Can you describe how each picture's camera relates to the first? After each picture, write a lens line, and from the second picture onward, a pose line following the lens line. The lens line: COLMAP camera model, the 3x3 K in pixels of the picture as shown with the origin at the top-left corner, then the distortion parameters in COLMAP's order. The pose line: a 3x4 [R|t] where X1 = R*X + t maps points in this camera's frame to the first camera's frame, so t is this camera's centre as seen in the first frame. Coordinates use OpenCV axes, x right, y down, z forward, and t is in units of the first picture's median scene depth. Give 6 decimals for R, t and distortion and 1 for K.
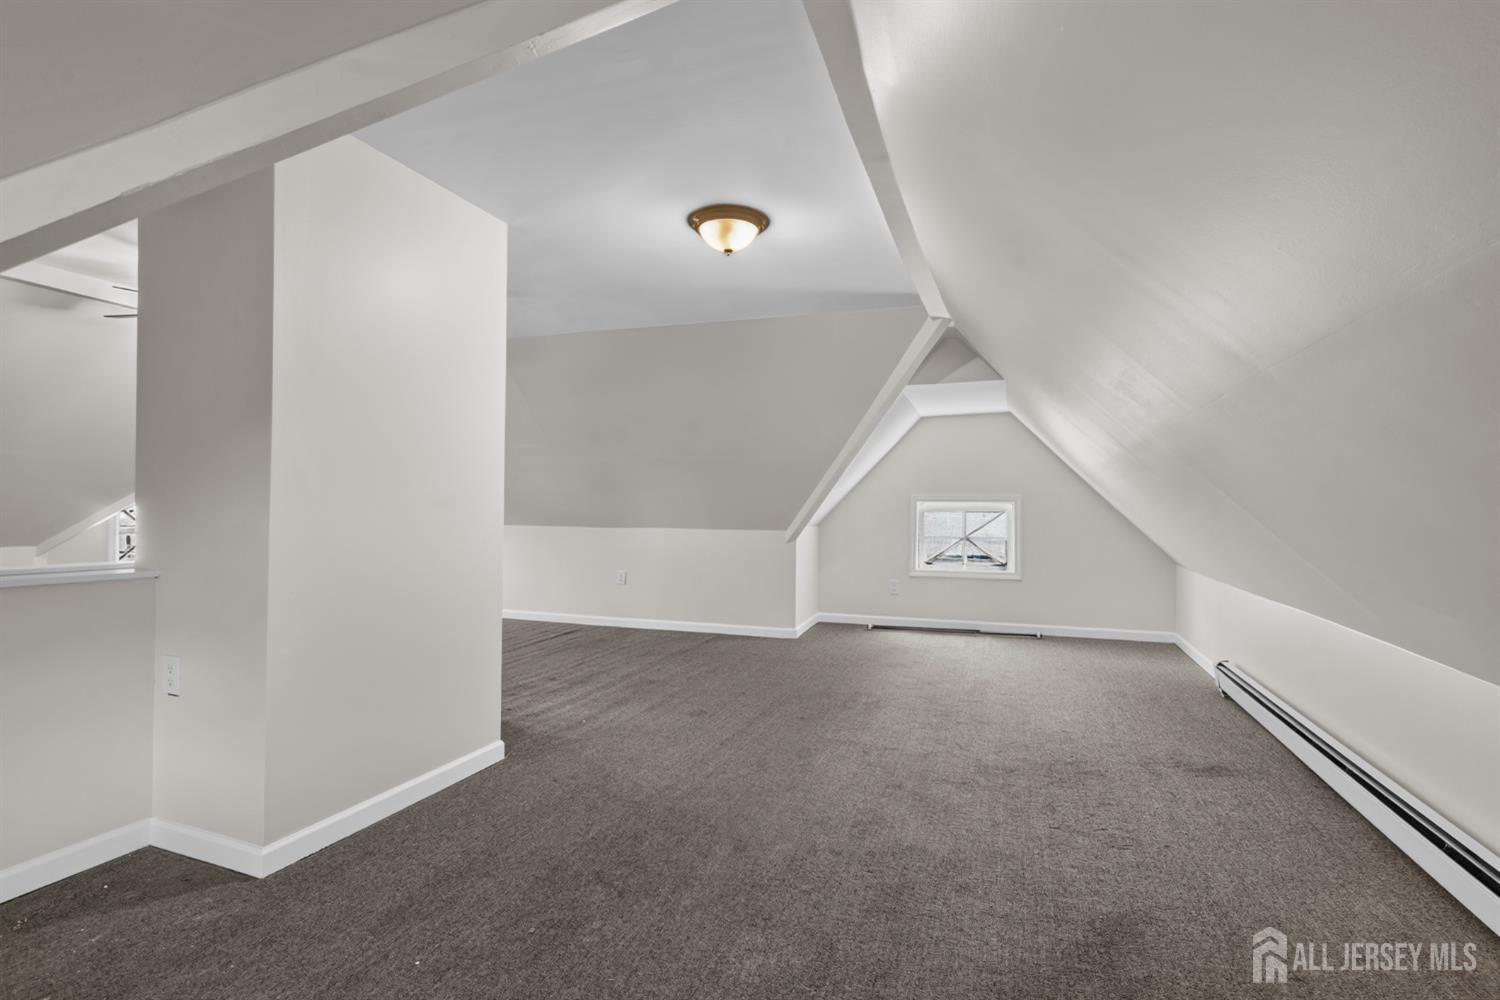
lens RADIAL K [[701.1, 0, 744.9], [0, 701.1, 516.0], [0, 0, 1]] dist [-0.001271, 0.000740]
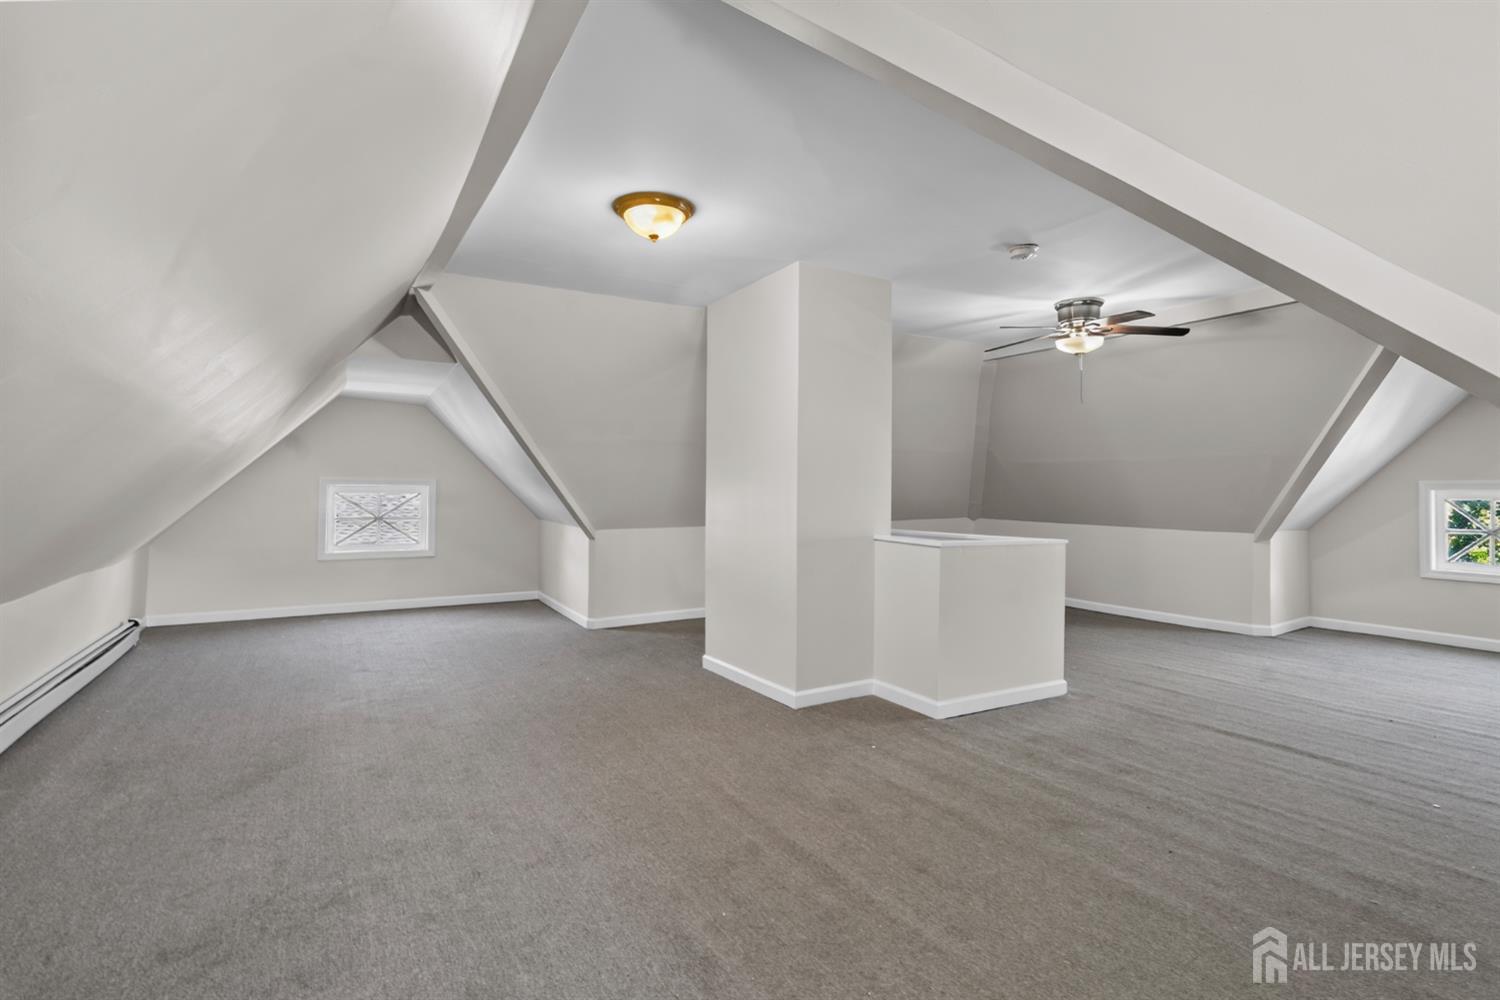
lens RADIAL K [[701.5, 0, 750.3], [0, 701.5, 492.5], [0, 0, 1]] dist [0.000412, 0.000230]
pose [[-0.617513, -0.009377, -0.786505, 0.489537], [-0.011871, 0.999926, -0.002601, -0.013872], [0.786471, 0.007730, -0.617579, 1.268995]]
